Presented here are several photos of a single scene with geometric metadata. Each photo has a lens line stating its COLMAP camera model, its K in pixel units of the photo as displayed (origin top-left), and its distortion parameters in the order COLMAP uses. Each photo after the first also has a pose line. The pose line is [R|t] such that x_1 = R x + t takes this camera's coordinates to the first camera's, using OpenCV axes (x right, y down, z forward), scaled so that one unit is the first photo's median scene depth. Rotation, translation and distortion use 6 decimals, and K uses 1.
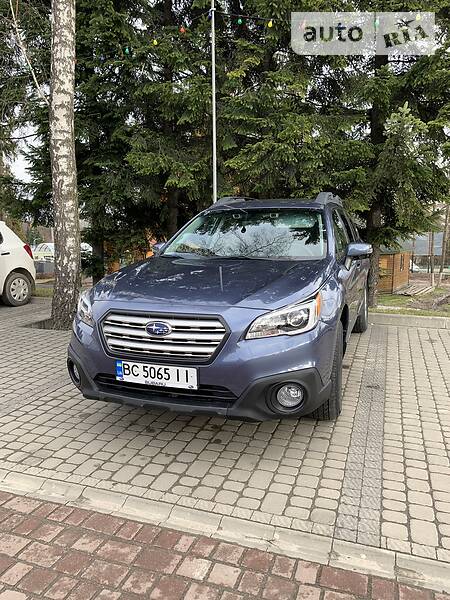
lens RADIAL K [[478.4, 0, 228.2], [0, 478.4, 299.0], [0, 0, 1]] dist [0.036482, -0.031129]
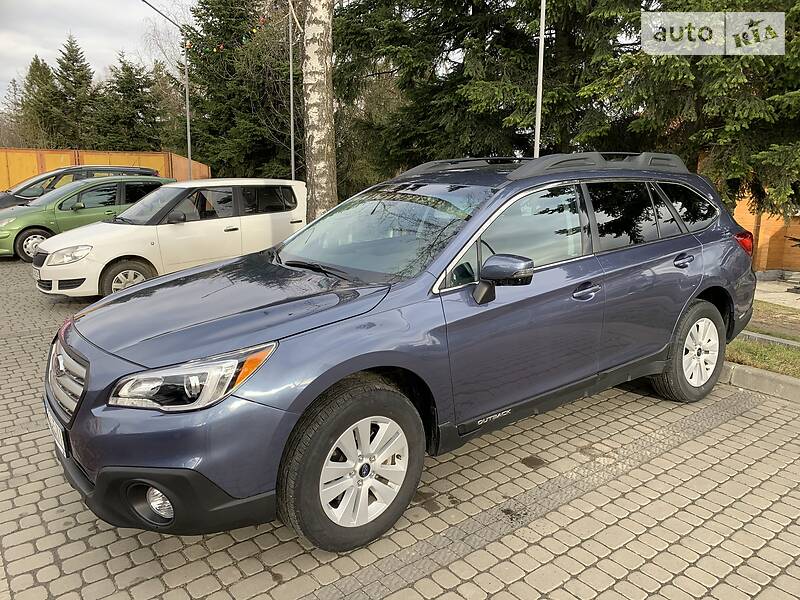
lens RADIAL K [[637.9, 0, 399.0], [0, 637.9, 292.3], [0, 0, 1]] dist [0.036482, -0.031129]
pose [[0.821797, 0.101282, -0.560707, 0.390460], [-0.080121, 0.994838, 0.062270, -0.069875], [0.564120, -0.006249, 0.825669, 0.218042]]
